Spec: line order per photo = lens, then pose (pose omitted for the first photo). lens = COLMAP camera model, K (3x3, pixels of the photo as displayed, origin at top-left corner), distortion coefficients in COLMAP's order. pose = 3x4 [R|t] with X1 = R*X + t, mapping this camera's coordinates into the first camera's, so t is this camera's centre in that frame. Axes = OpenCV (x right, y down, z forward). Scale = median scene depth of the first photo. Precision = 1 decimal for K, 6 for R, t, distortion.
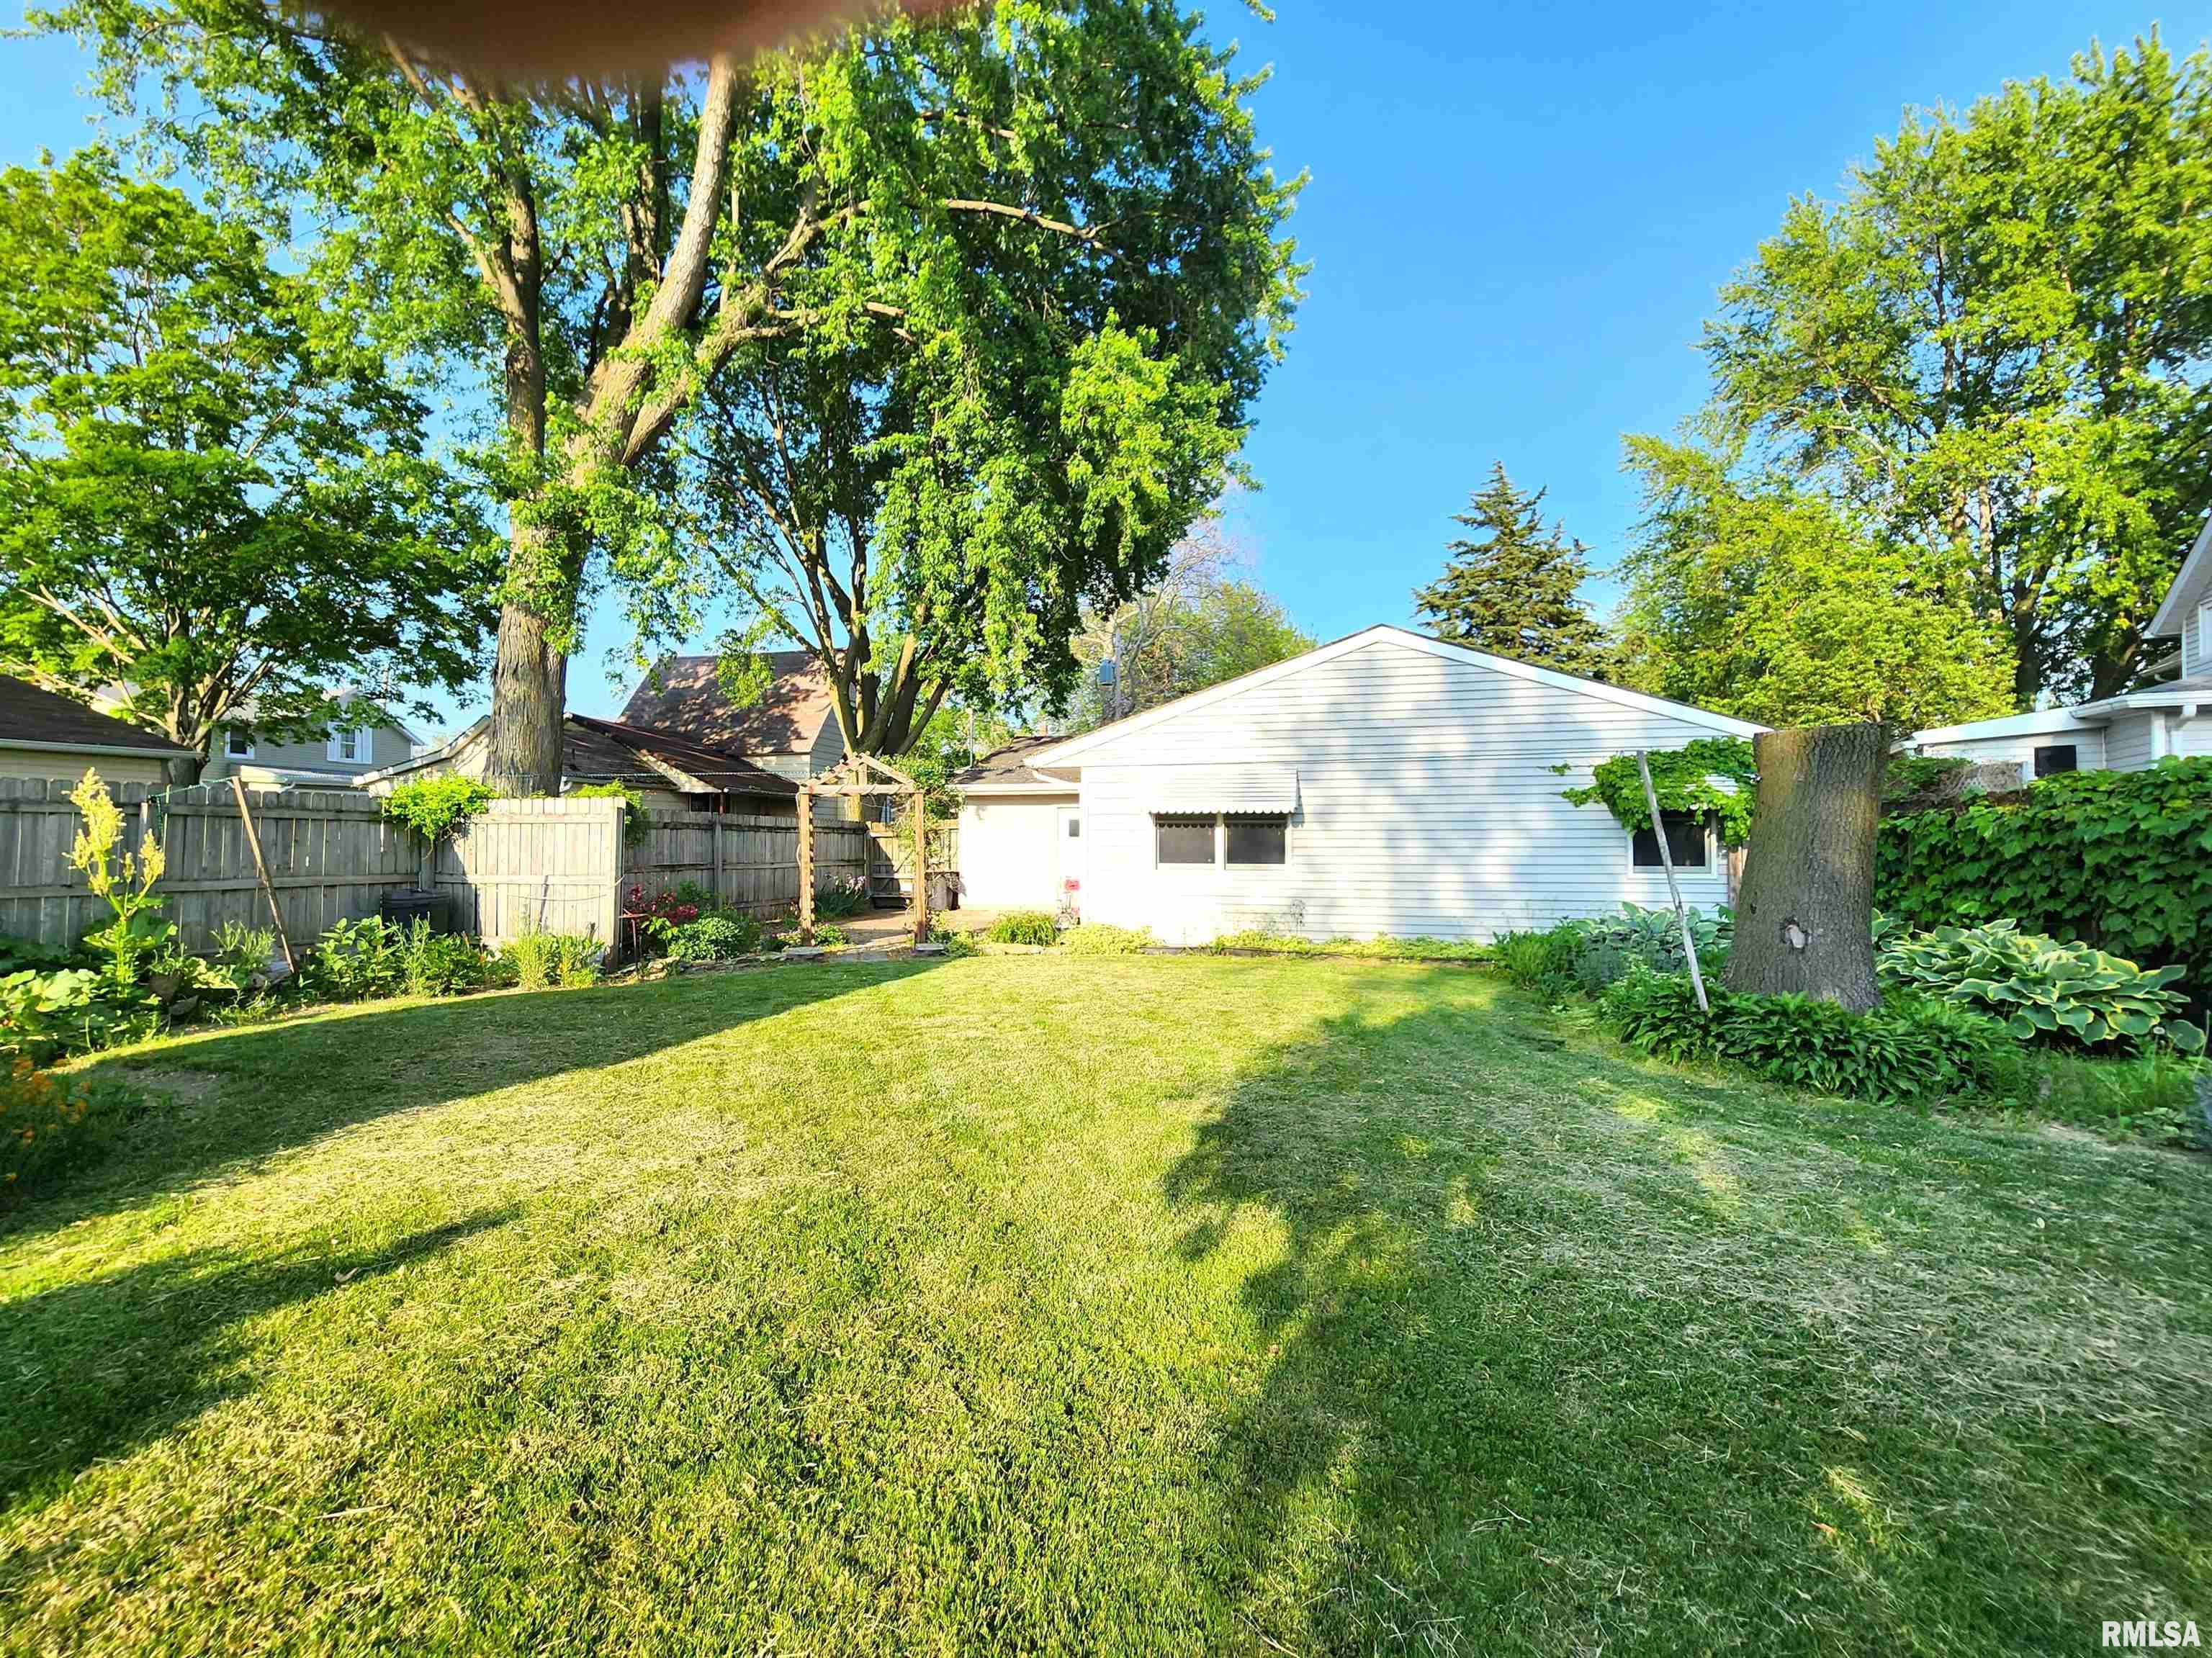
lens RADIAL K [[1574.4, 0, 1106.0], [0, 1574.4, 829.0], [0, 0, 1]] dist [0.042074, -0.001521]
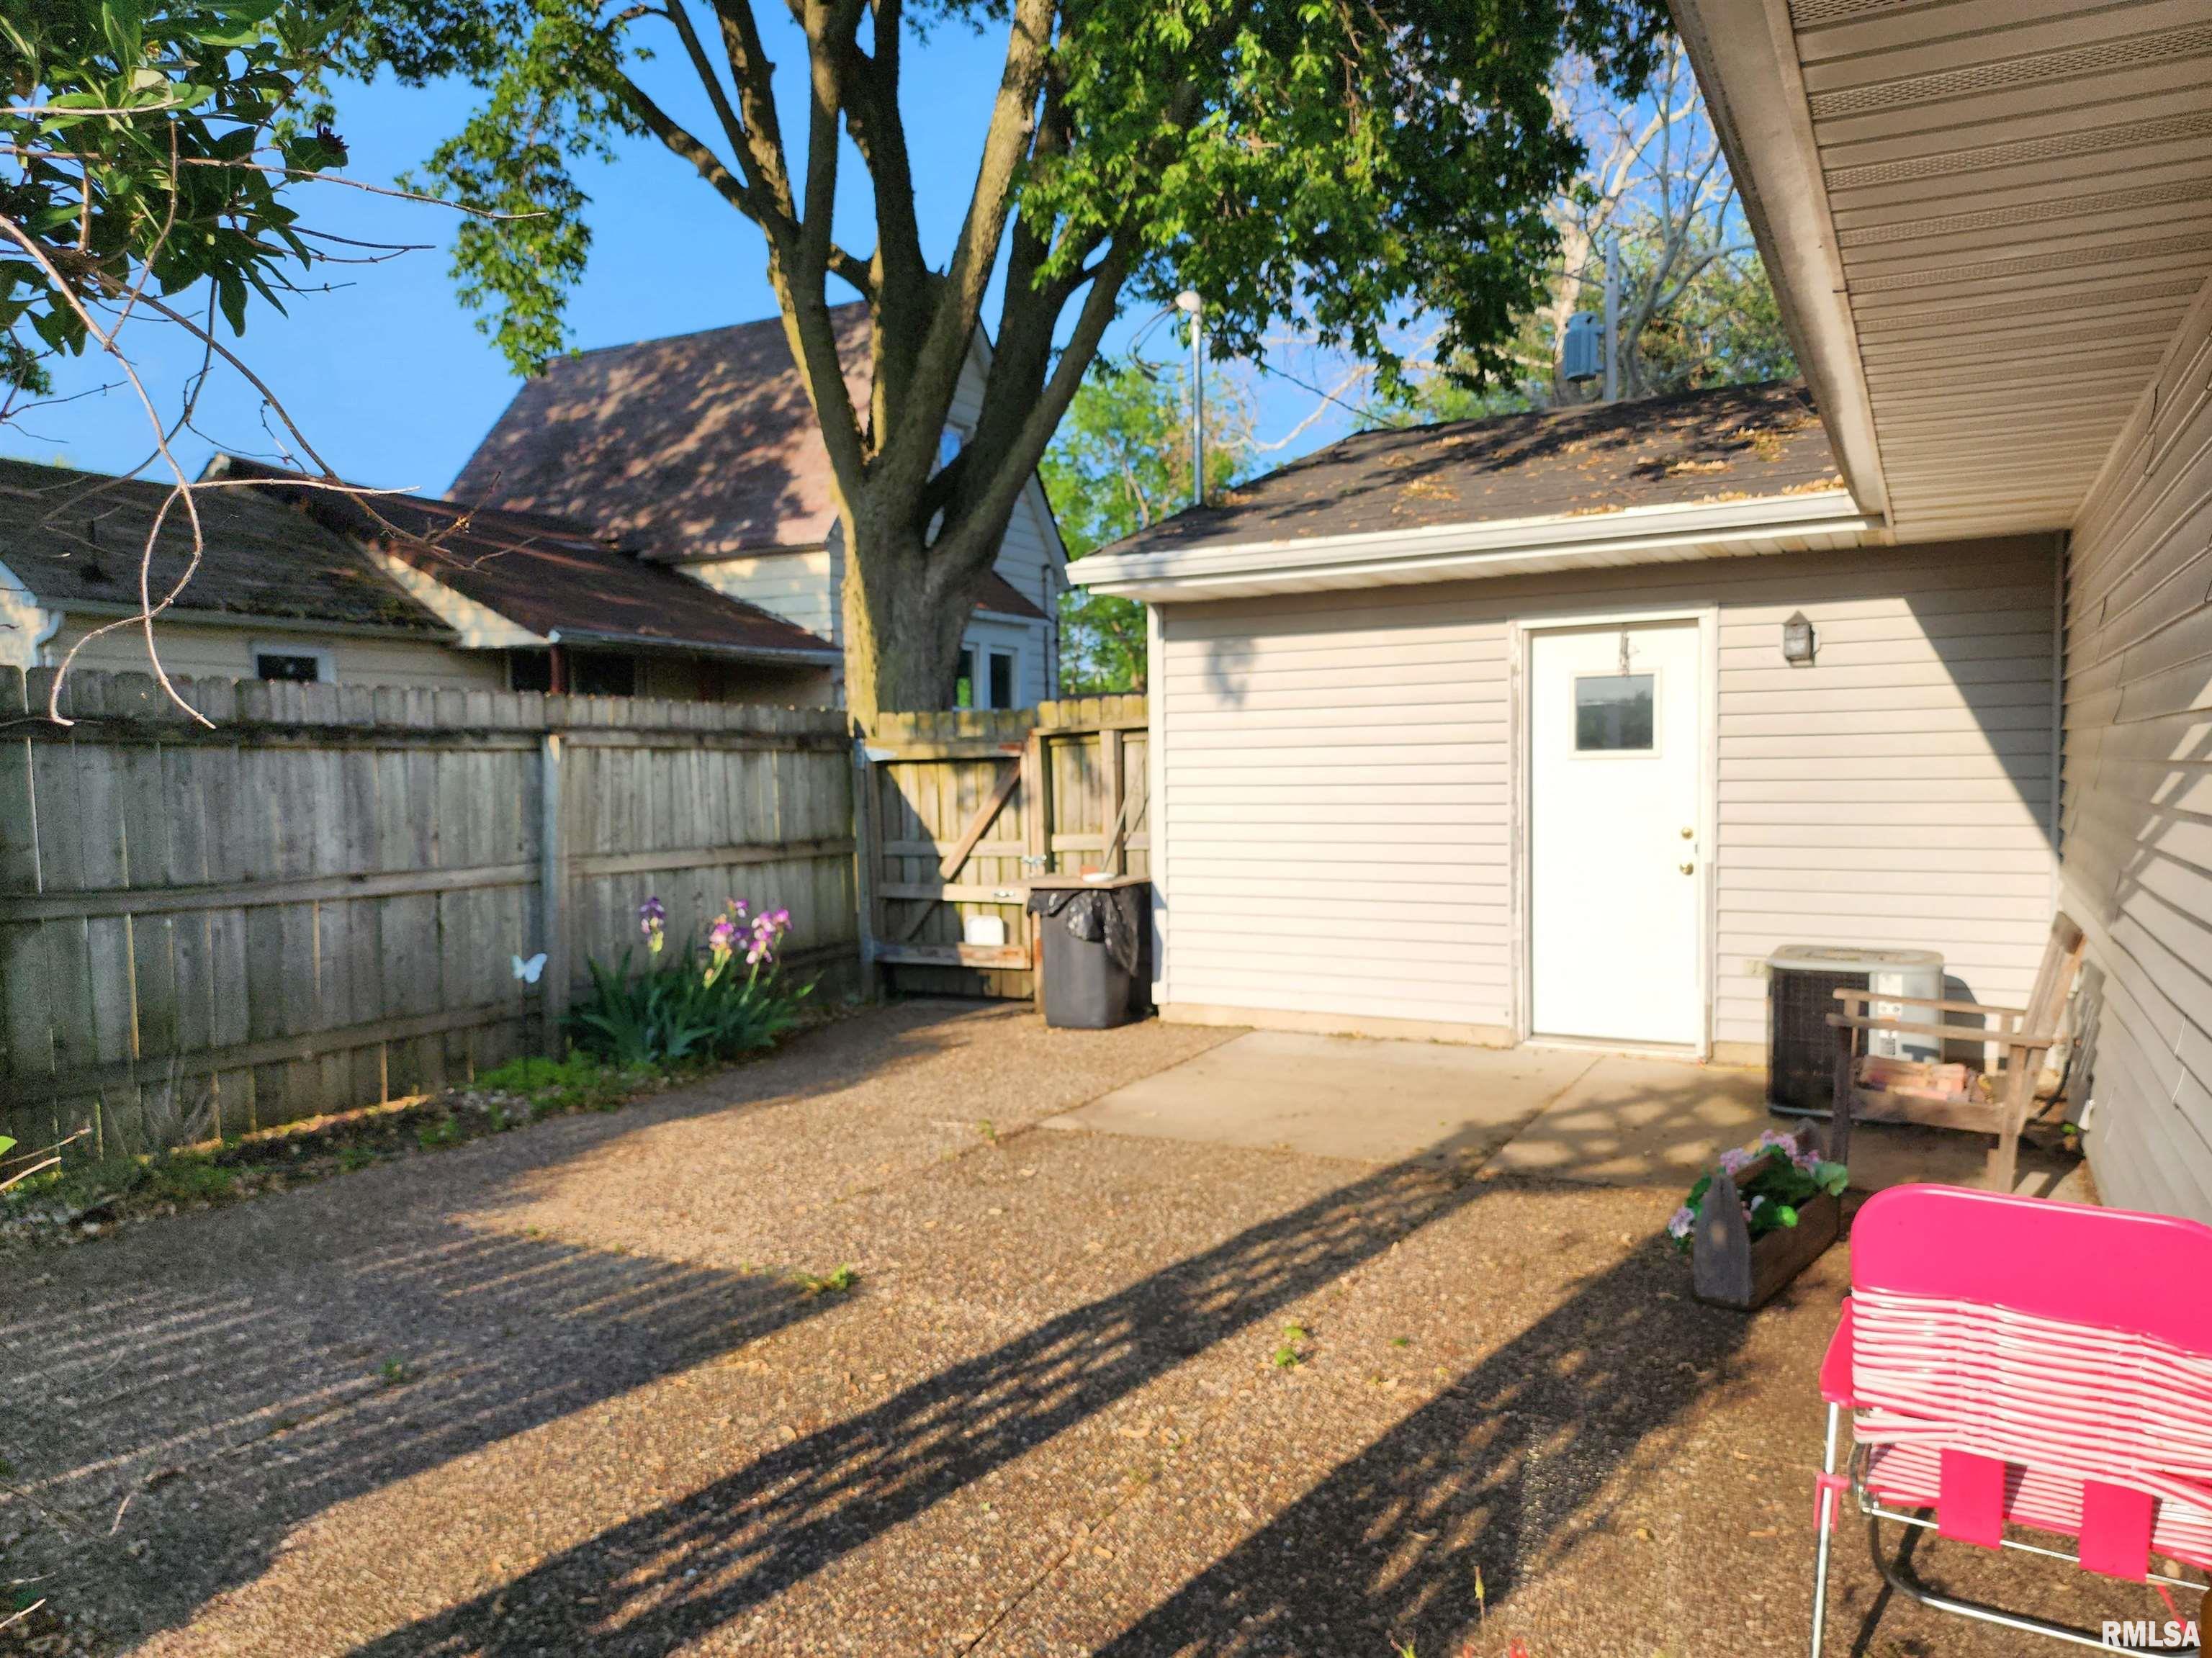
lens RADIAL K [[1574.4, 0, 1106.0], [0, 1574.4, 829.0], [0, 0, 1]] dist [0.042074, -0.001521]
pose [[0.979779, -0.003637, -0.200052, -0.042401], [0.013659, 0.998718, 0.048740, 0.003503], [0.199618, -0.050487, 0.978572, 0.658476]]
